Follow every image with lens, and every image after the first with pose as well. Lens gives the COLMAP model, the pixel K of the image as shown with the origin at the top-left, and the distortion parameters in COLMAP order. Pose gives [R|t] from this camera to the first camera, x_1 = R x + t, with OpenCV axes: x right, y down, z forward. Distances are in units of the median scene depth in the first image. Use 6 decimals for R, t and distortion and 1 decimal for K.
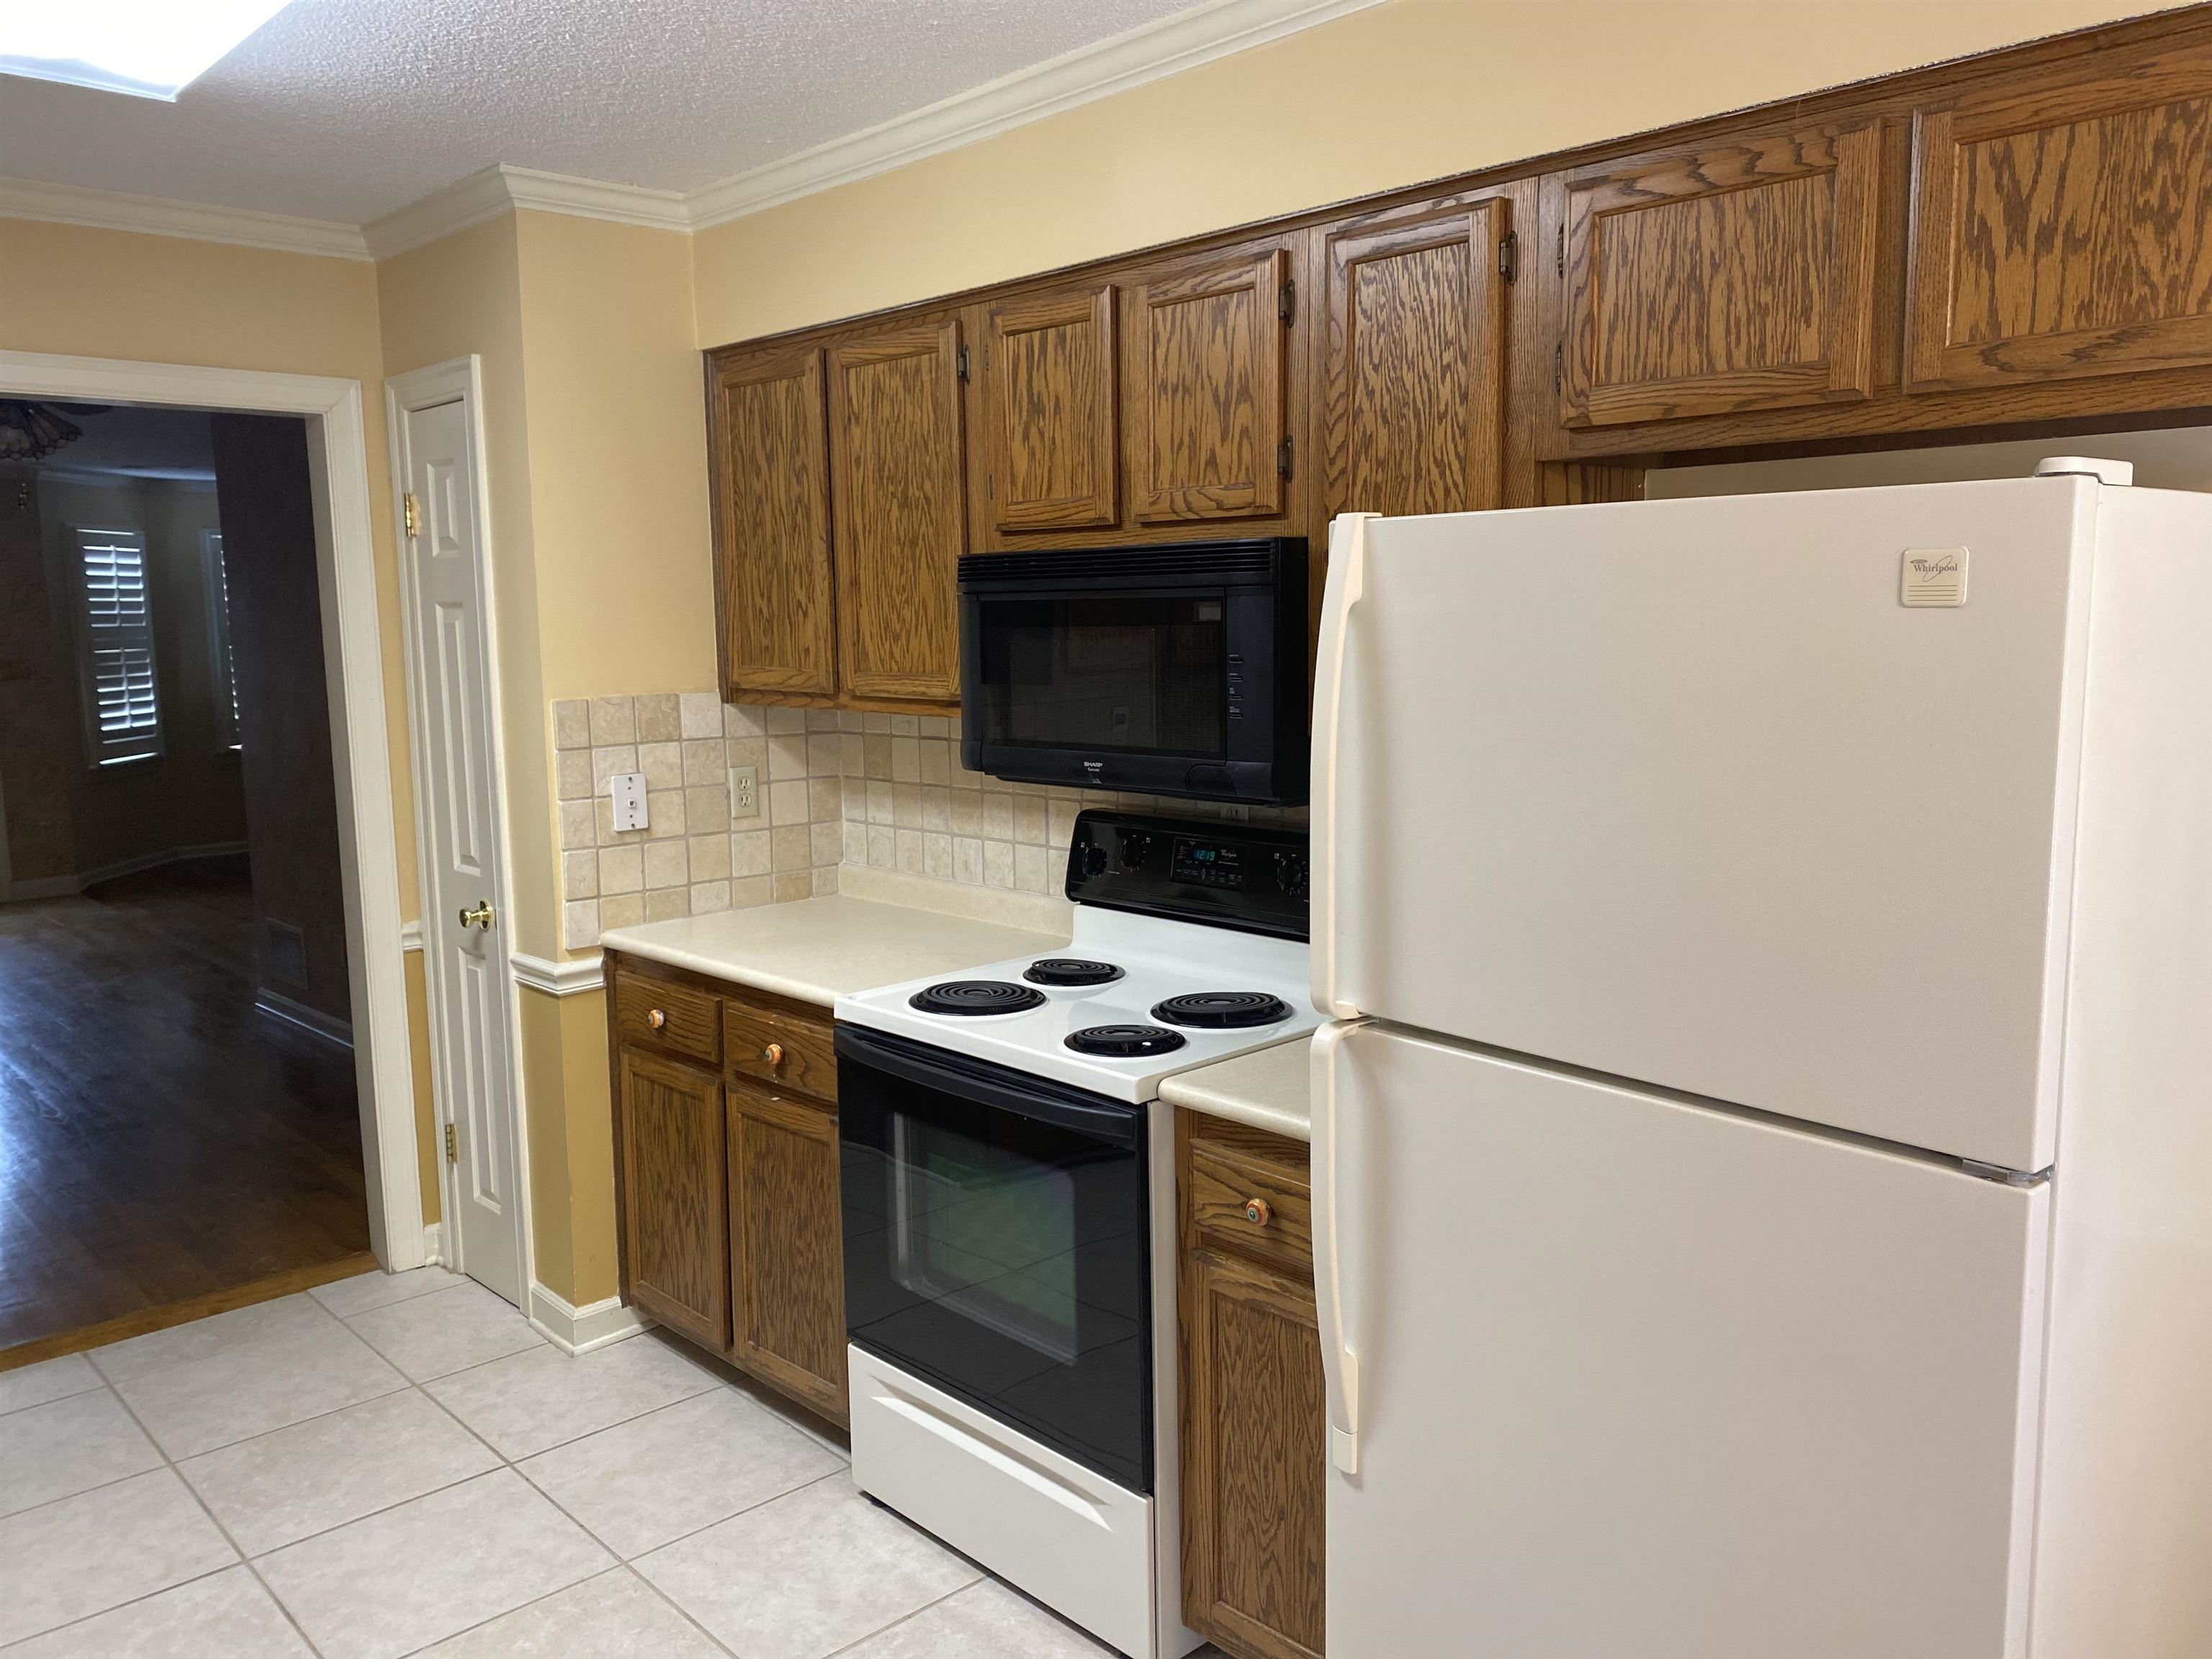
lens RADIAL K [[1678.3, 0, 1097.9], [0, 1678.3, 830.3], [0, 0, 1]] dist [0.052897, -0.063072]
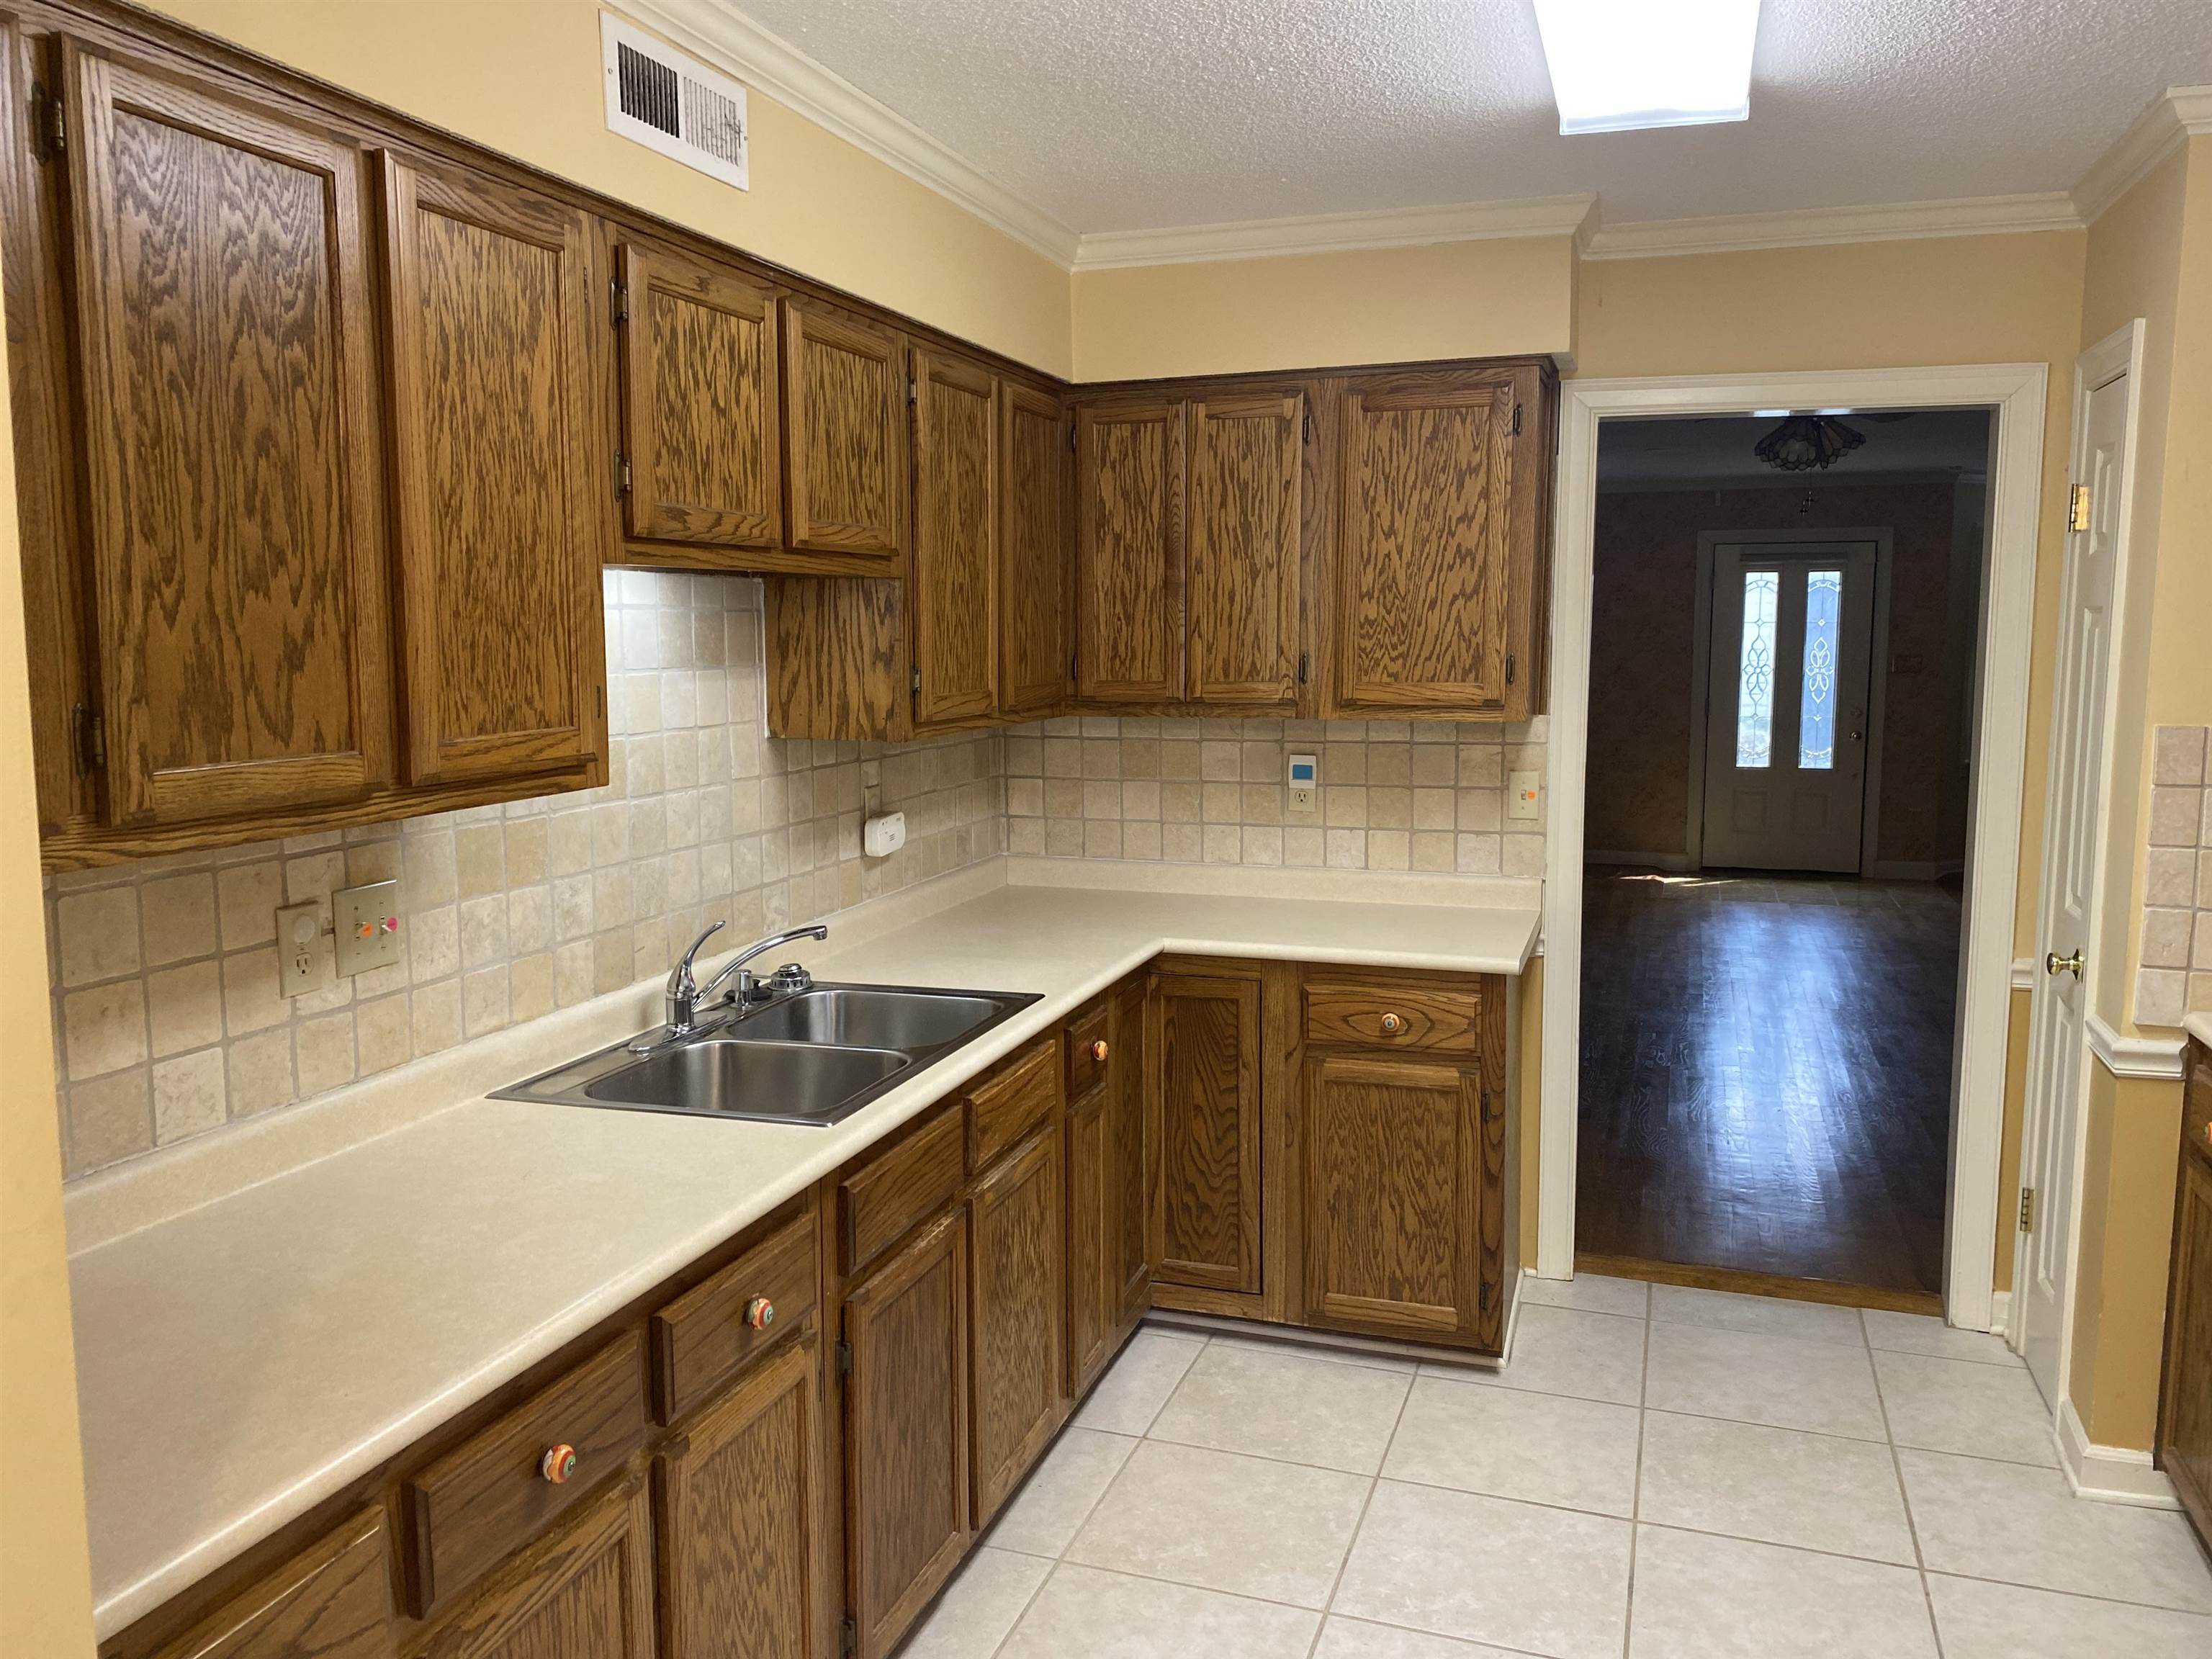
lens RADIAL K [[1678.3, 0, 1104.9], [0, 1678.3, 827.5], [0, 0, 1]] dist [0.052897, -0.063072]
pose [[0.475825, 0.125212, -0.870581, 0.158013], [-0.124523, 0.989435, 0.074247, -0.023504], [0.870680, 0.073079, 0.486390, 0.139462]]
